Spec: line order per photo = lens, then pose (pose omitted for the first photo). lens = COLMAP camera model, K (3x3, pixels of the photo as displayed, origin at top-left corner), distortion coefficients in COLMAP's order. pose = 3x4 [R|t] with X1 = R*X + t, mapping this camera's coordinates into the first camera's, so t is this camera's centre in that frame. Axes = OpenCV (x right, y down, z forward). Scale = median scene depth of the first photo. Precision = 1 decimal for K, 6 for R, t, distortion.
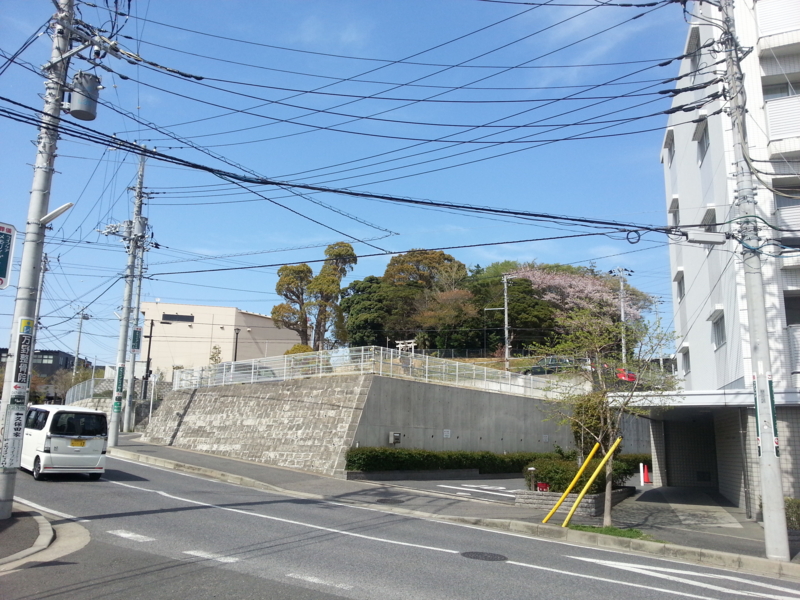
lens RADIAL K [[675.6, 0, 400.0], [0, 675.6, 300.0], [0, 0, 1]] dist [0.053613, -0.151198]
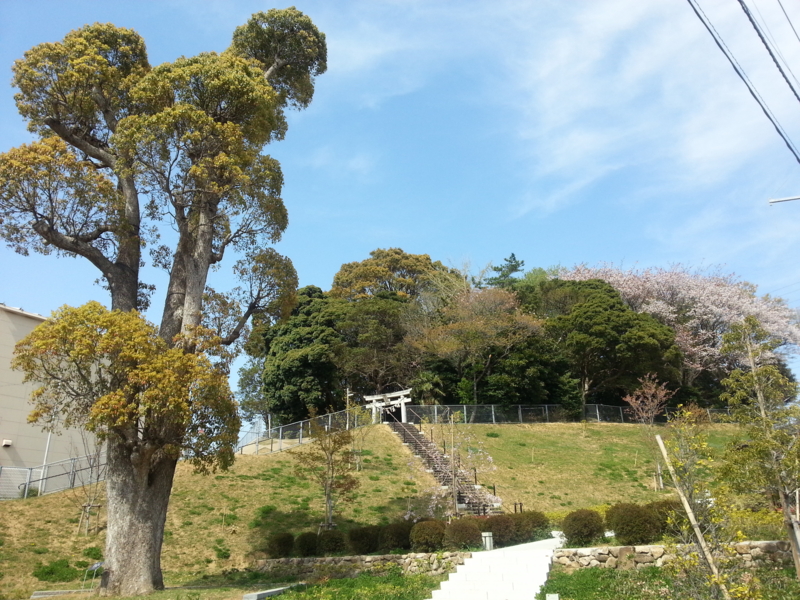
lens RADIAL K [[675.6, 0, 400.0], [0, 675.6, 300.0], [0, 0, 1]] dist [0.053613, -0.151198]
pose [[0.990595, 0.006885, 0.136650, -0.048655], [0.014141, 0.988233, -0.152302, 0.065718], [-0.136090, 0.152802, 0.978842, 0.485992]]
